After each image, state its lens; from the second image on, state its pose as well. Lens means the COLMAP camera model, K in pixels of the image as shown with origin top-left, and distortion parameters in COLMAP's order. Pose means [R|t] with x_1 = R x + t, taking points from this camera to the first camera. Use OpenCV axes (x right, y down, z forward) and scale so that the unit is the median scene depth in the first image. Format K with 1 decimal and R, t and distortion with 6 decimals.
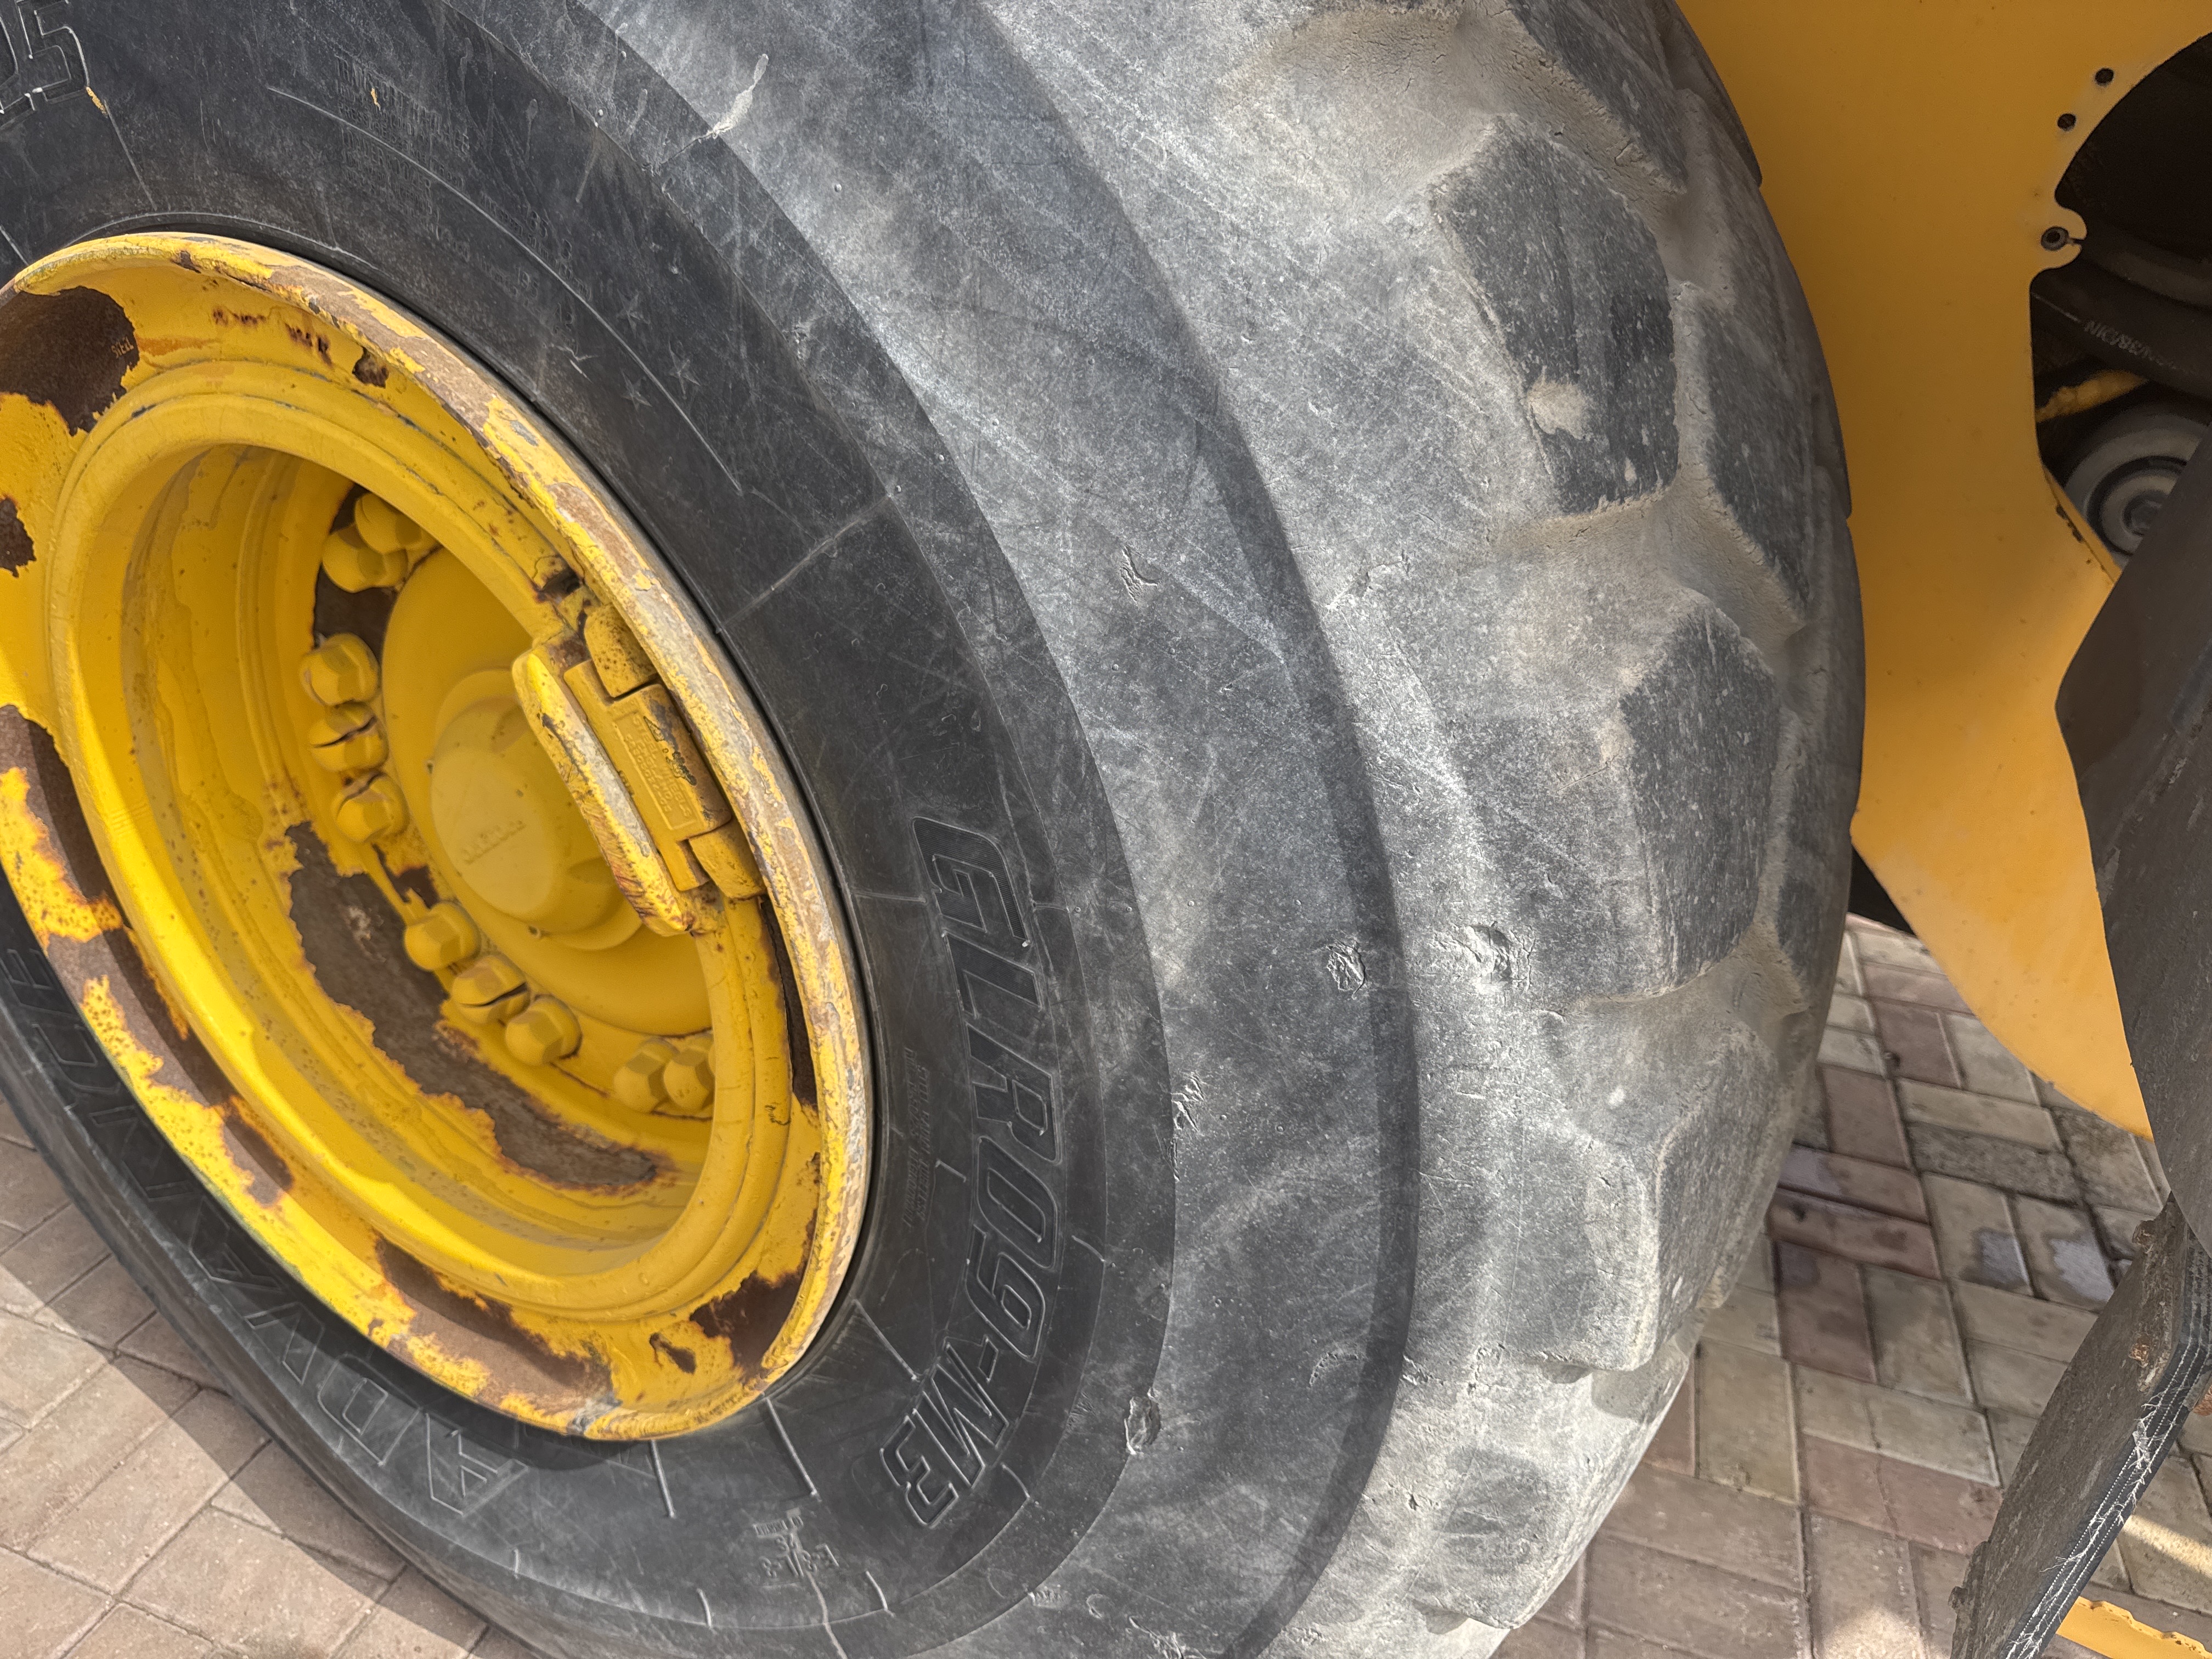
lens RADIAL K [[1549.1, 0, 1106.0], [0, 1549.1, 829.5], [0, 0, 1]] dist [0.062442, -0.058587]
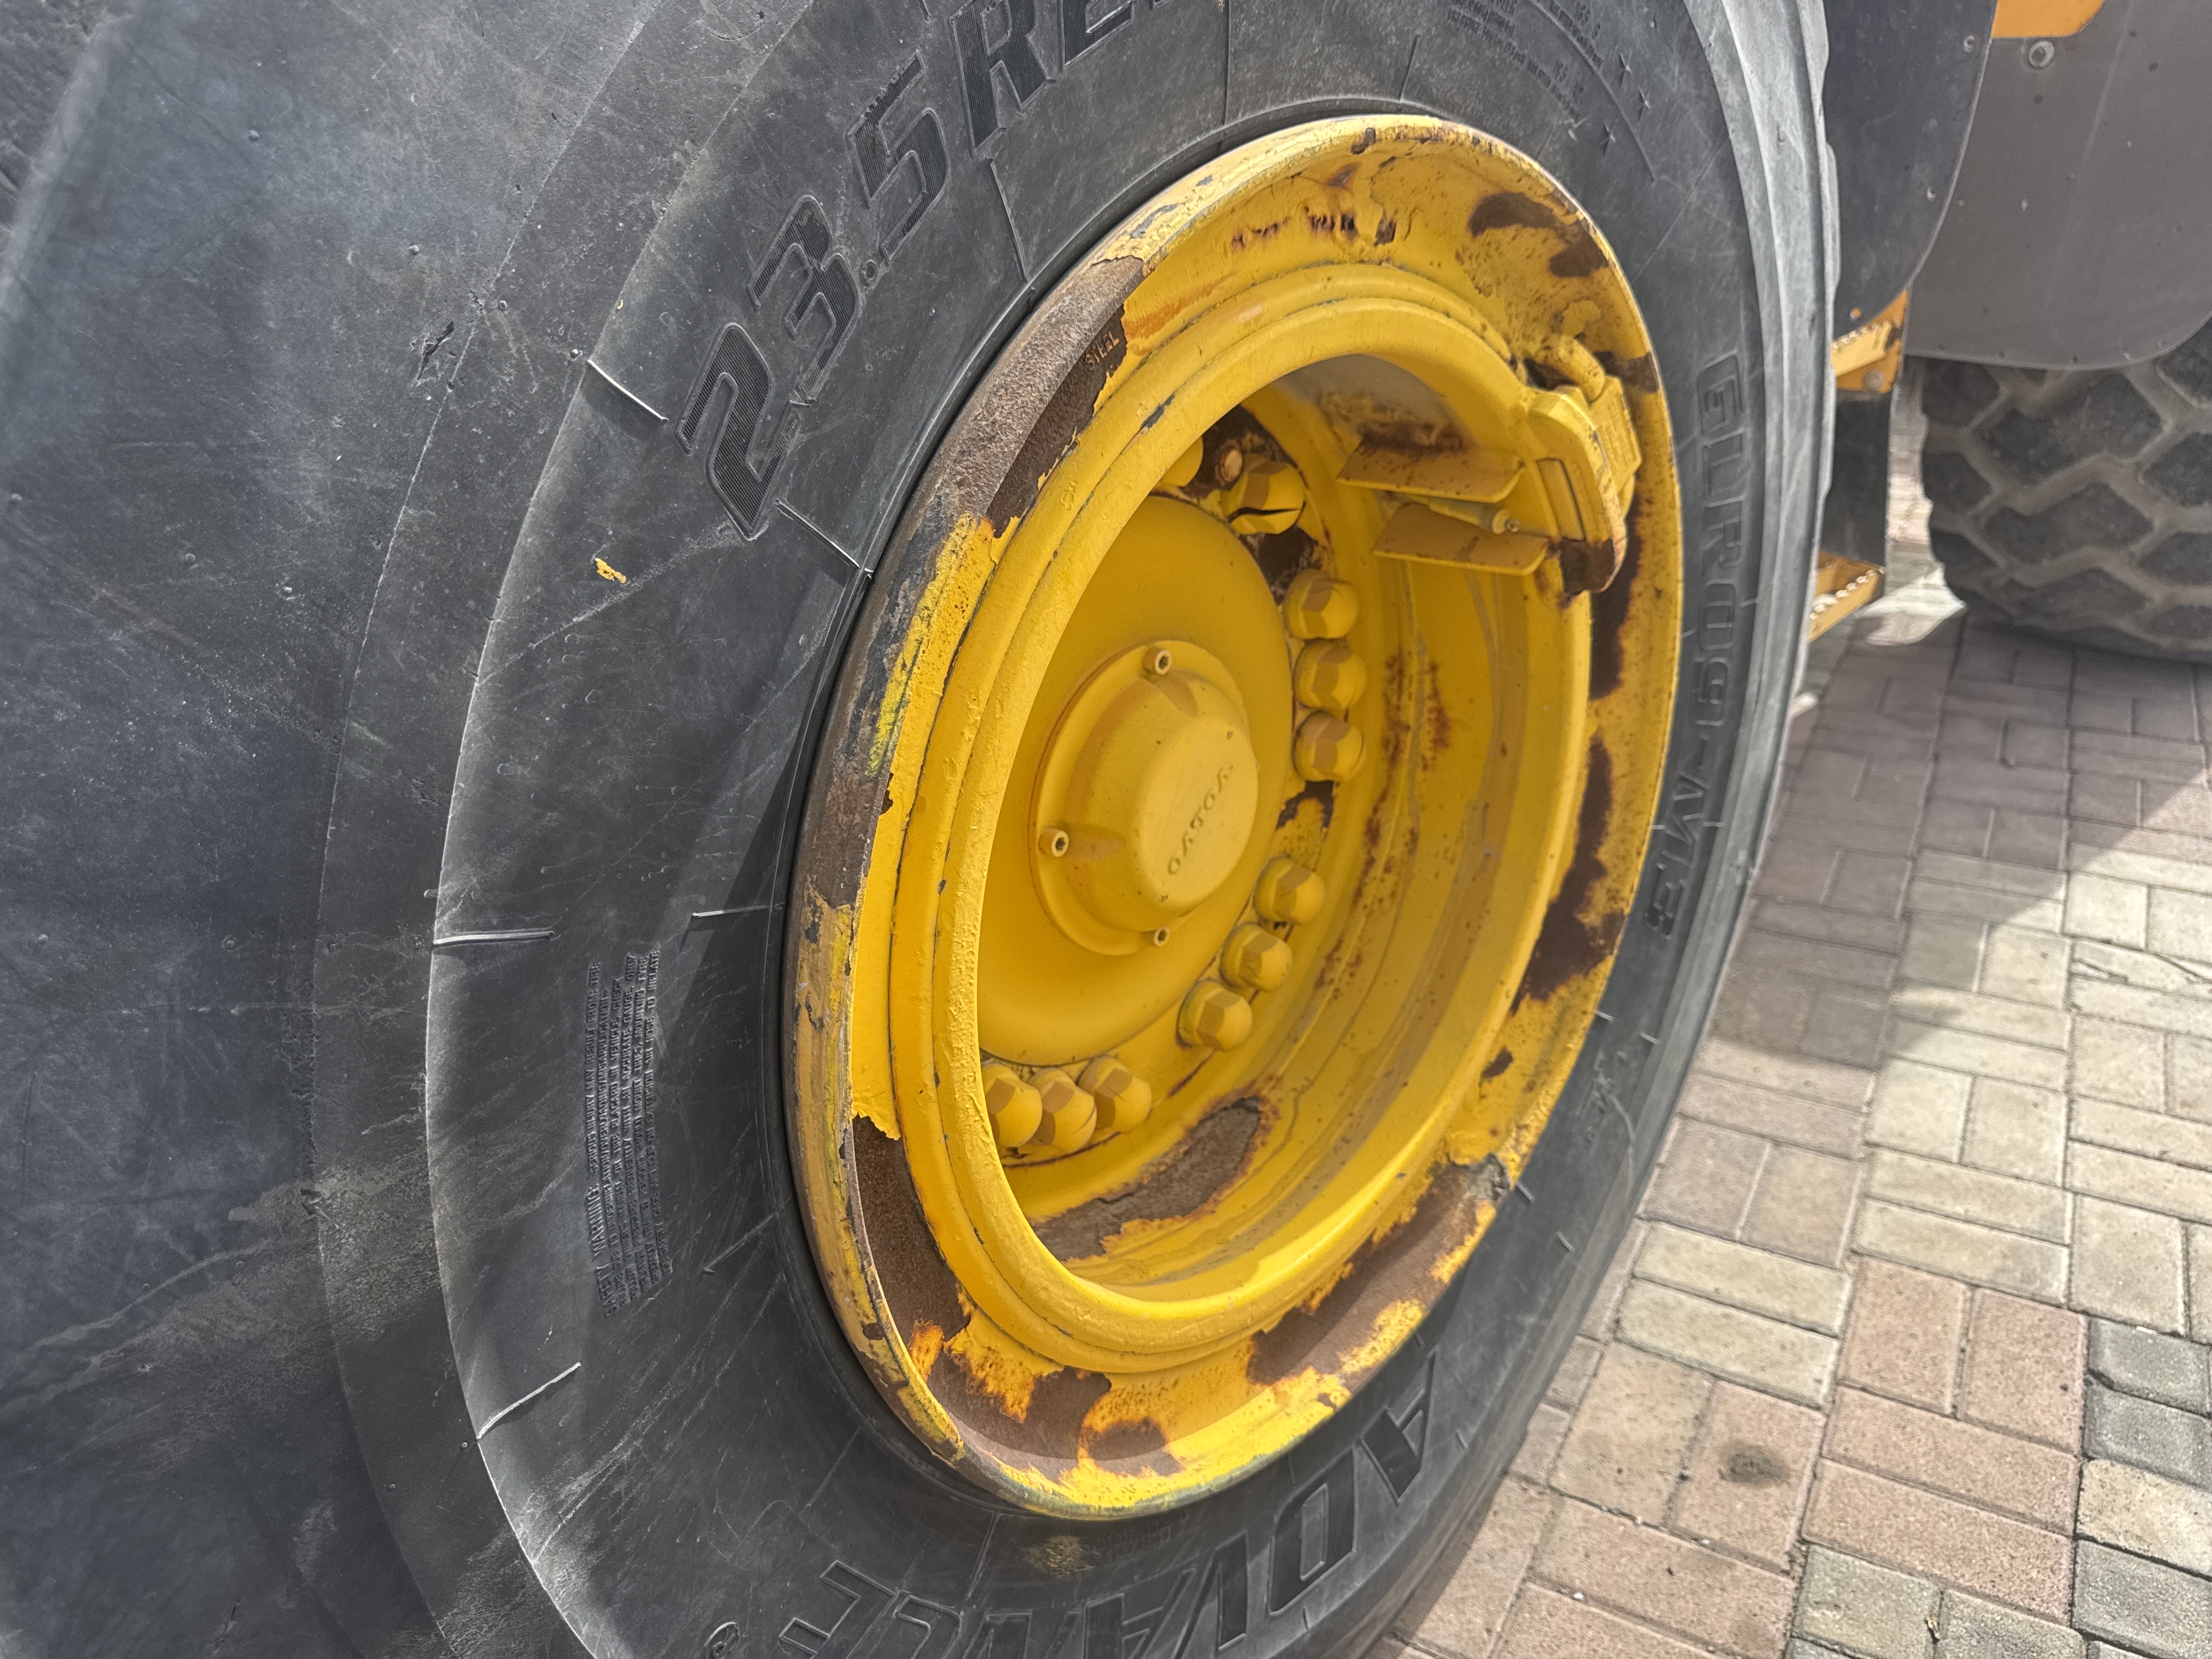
lens RADIAL K [[1552.1, 0, 1077.1], [0, 1552.1, 831.1], [0, 0, 1]] dist [0.080938, -0.106368]
pose [[0.223770, -0.498171, 0.837707, -1.146418], [0.534149, 0.781612, 0.322129, -0.312481], [-0.815237, 0.375378, 0.440999, 0.642662]]
